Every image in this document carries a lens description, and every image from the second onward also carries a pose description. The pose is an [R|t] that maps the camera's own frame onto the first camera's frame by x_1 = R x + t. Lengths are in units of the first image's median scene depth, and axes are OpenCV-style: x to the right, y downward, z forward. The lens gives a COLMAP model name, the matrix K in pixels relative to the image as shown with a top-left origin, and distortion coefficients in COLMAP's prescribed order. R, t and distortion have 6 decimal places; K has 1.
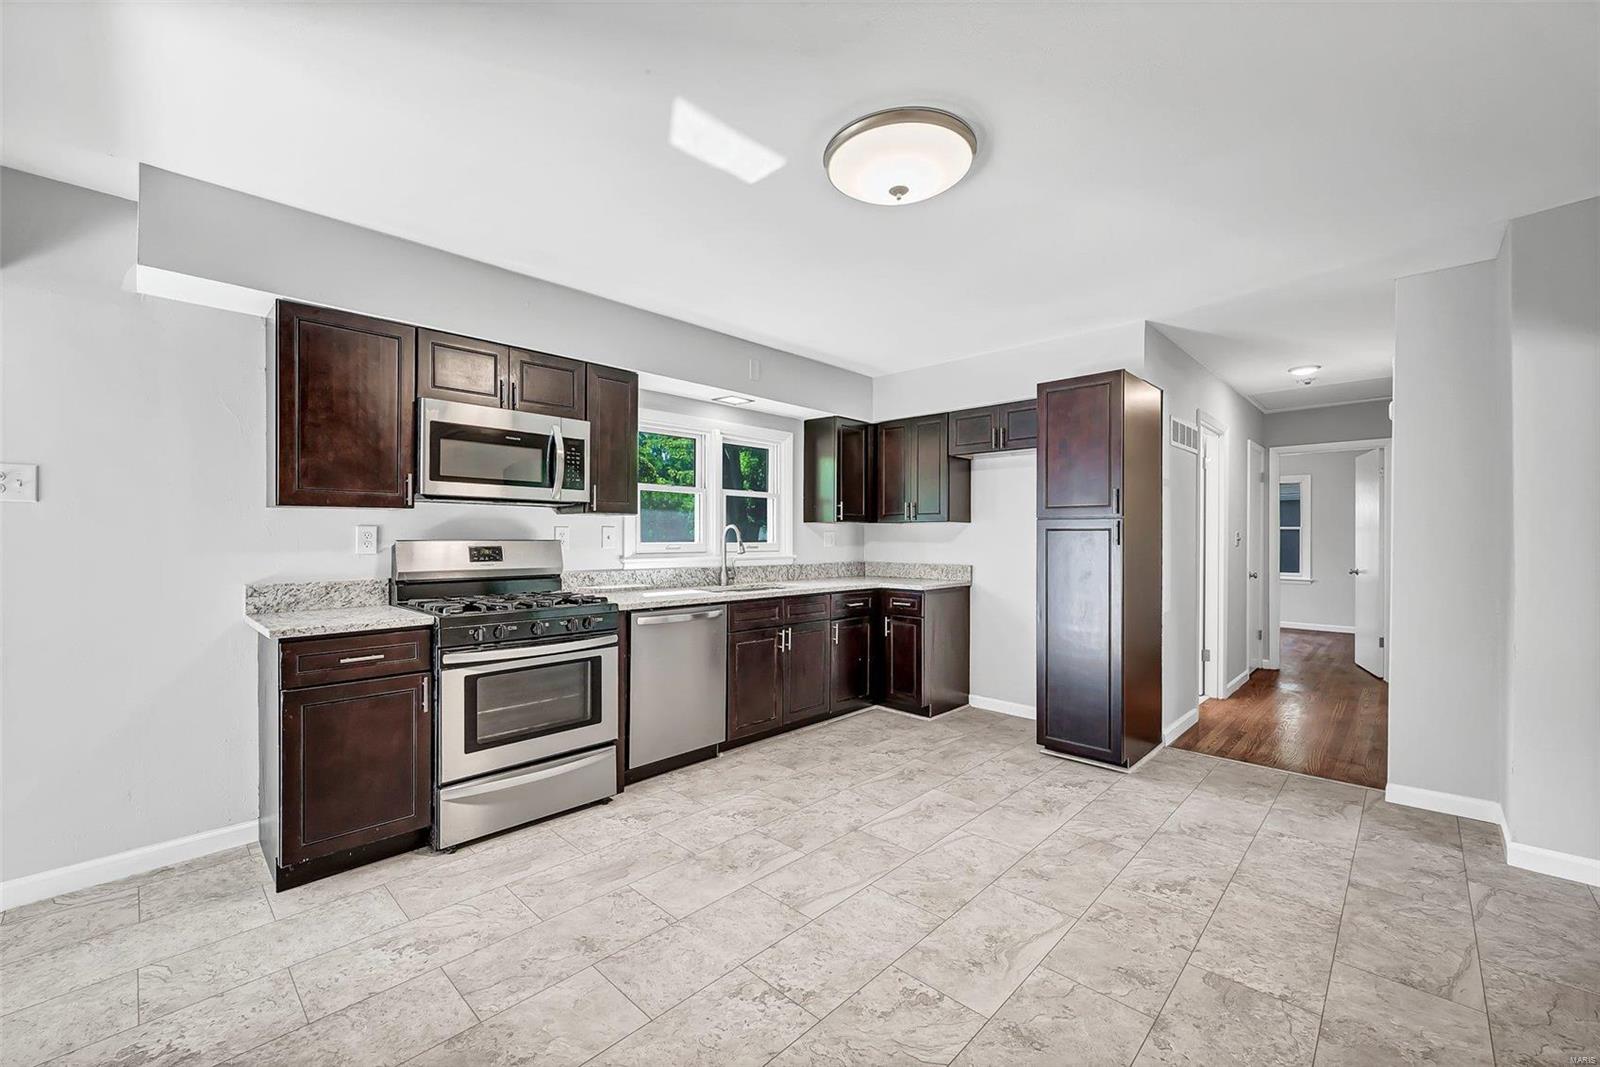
lens RADIAL K [[652.5, 0, 792.3], [0, 652.5, 535.9], [0, 0, 1]] dist [0.001899, 0.000803]
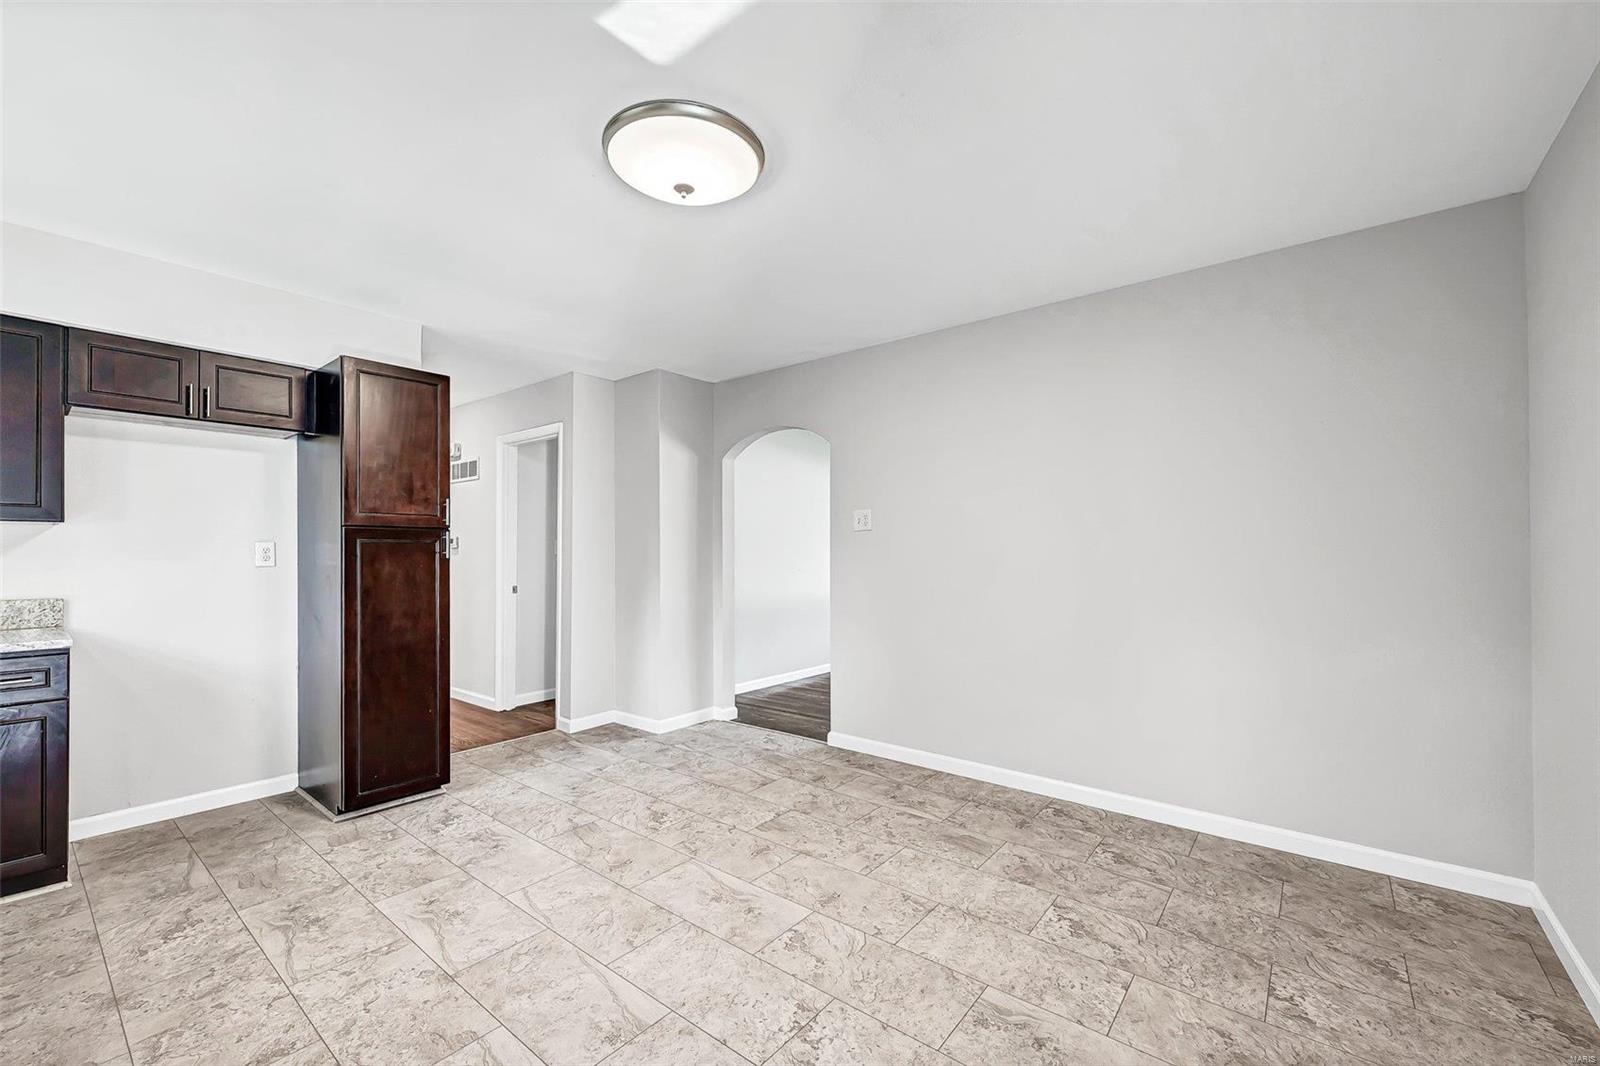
lens RADIAL K [[652.5, 0, 796.3], [0, 652.5, 542.2], [0, 0, 1]] dist [0.001899, 0.000803]
pose [[-0.092806, 0.011148, 0.995622, -0.608684], [-0.001367, 0.999935, -0.011324, 0.002970], [-0.995683, -0.002412, -0.092784, 0.690127]]
